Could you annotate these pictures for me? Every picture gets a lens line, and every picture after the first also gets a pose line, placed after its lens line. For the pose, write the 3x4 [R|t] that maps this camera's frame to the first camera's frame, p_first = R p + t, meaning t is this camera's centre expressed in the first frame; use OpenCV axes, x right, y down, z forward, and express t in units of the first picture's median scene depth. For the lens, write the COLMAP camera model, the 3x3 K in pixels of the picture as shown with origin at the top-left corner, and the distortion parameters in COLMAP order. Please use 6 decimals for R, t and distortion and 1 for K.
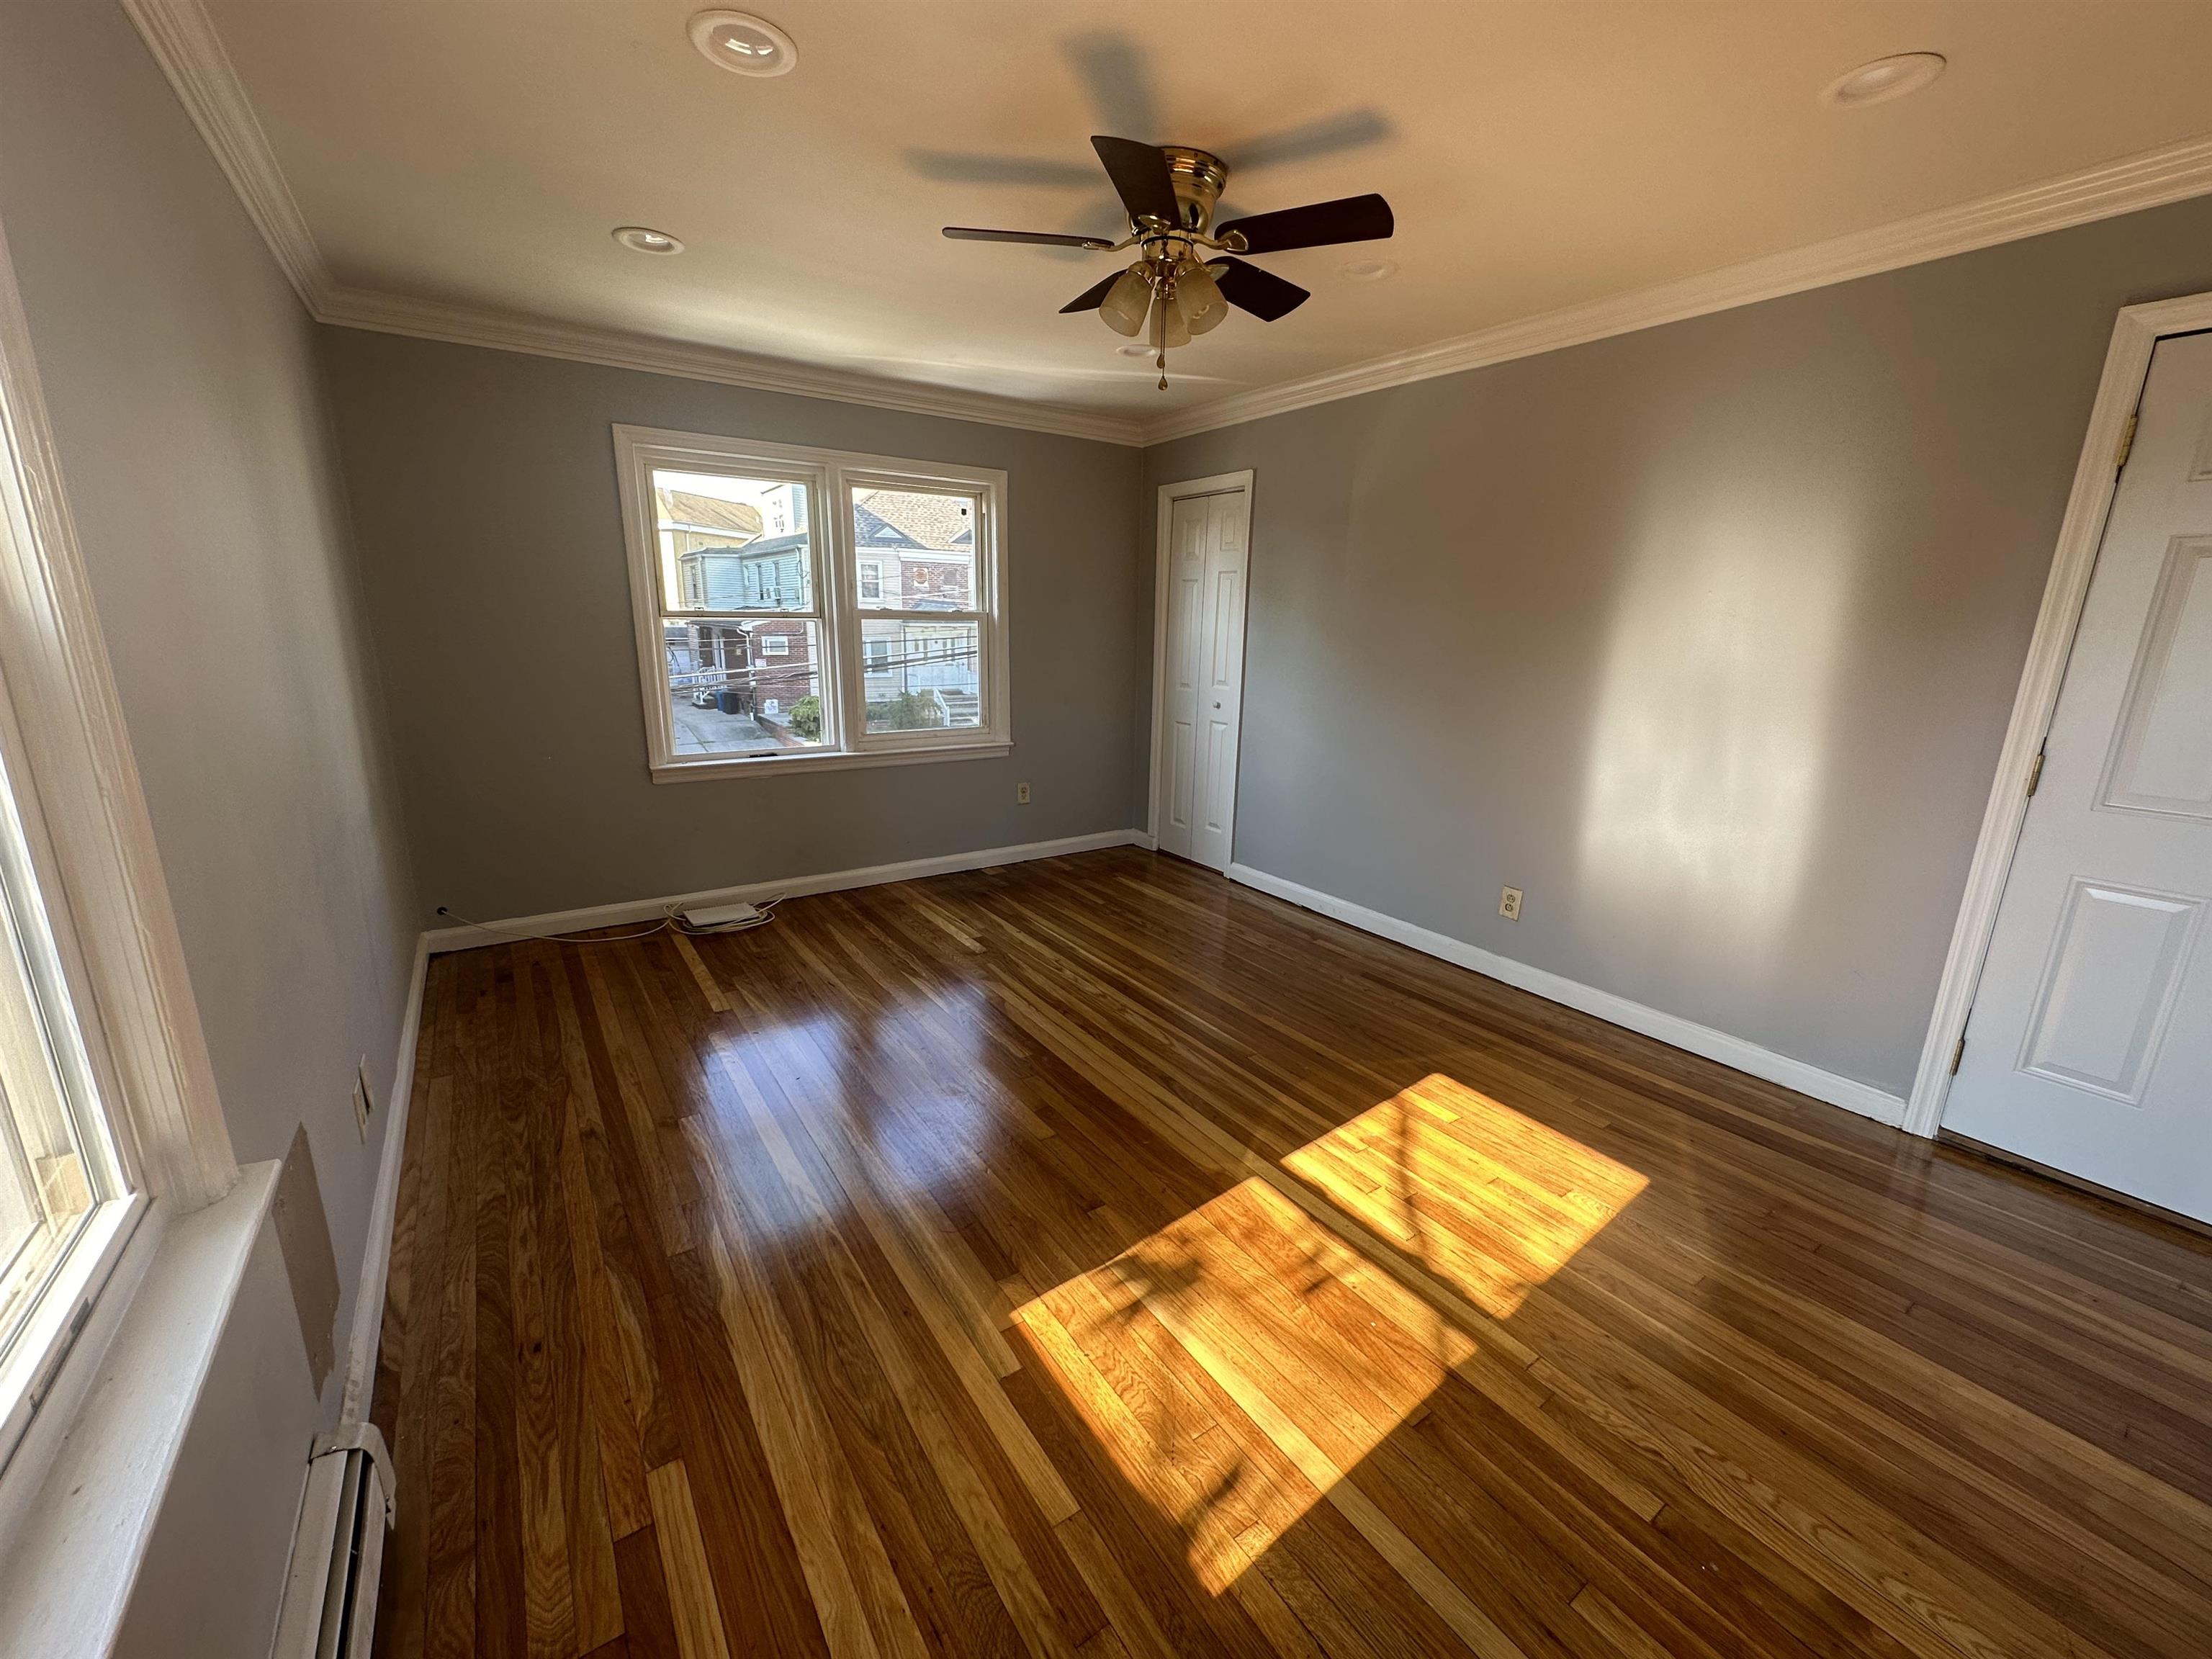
lens RADIAL K [[879.1, 0, 1106.0], [0, 879.1, 829.5], [0, 0, 1]] dist [-0.001787, -0.000025]
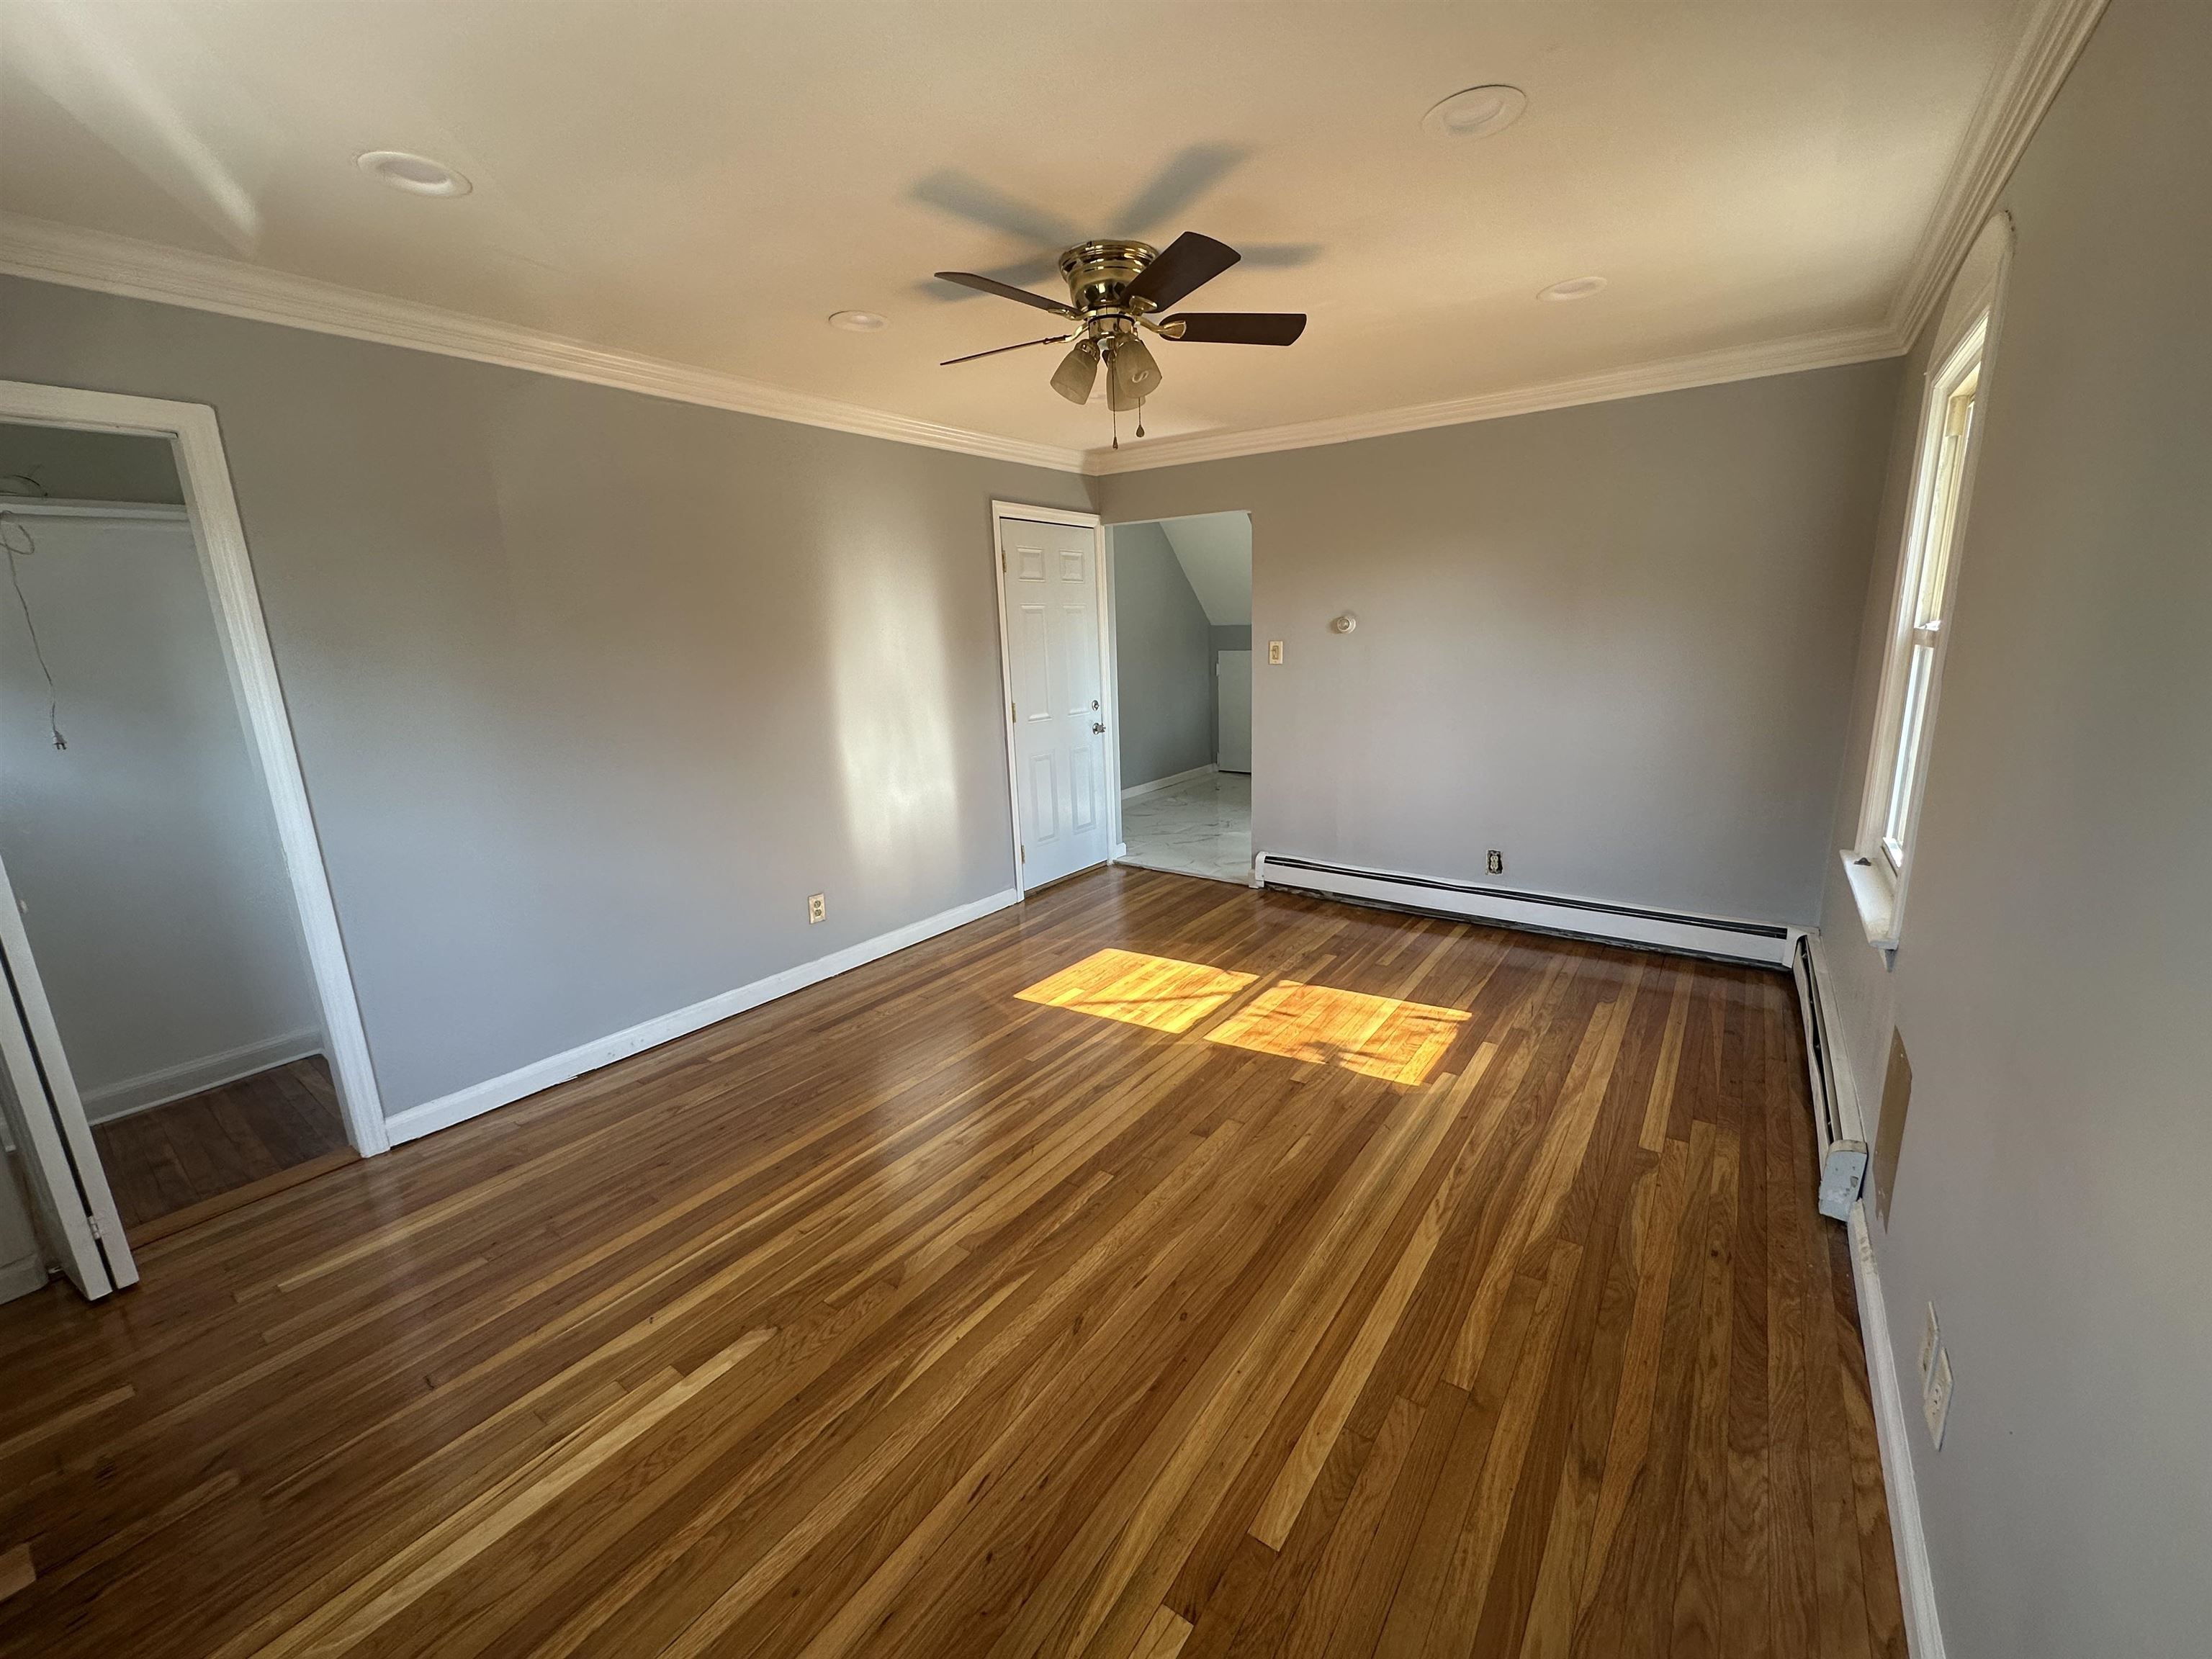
lens RADIAL K [[879.1, 0, 1106.0], [0, 879.1, 829.5], [0, 0, 1]] dist [-0.001787, -0.000025]
pose [[-0.332671, -0.211231, 0.919082, -1.064938], [0.256752, 0.917488, 0.303799, -0.405998], [-0.907419, 0.337041, -0.250987, 1.467096]]
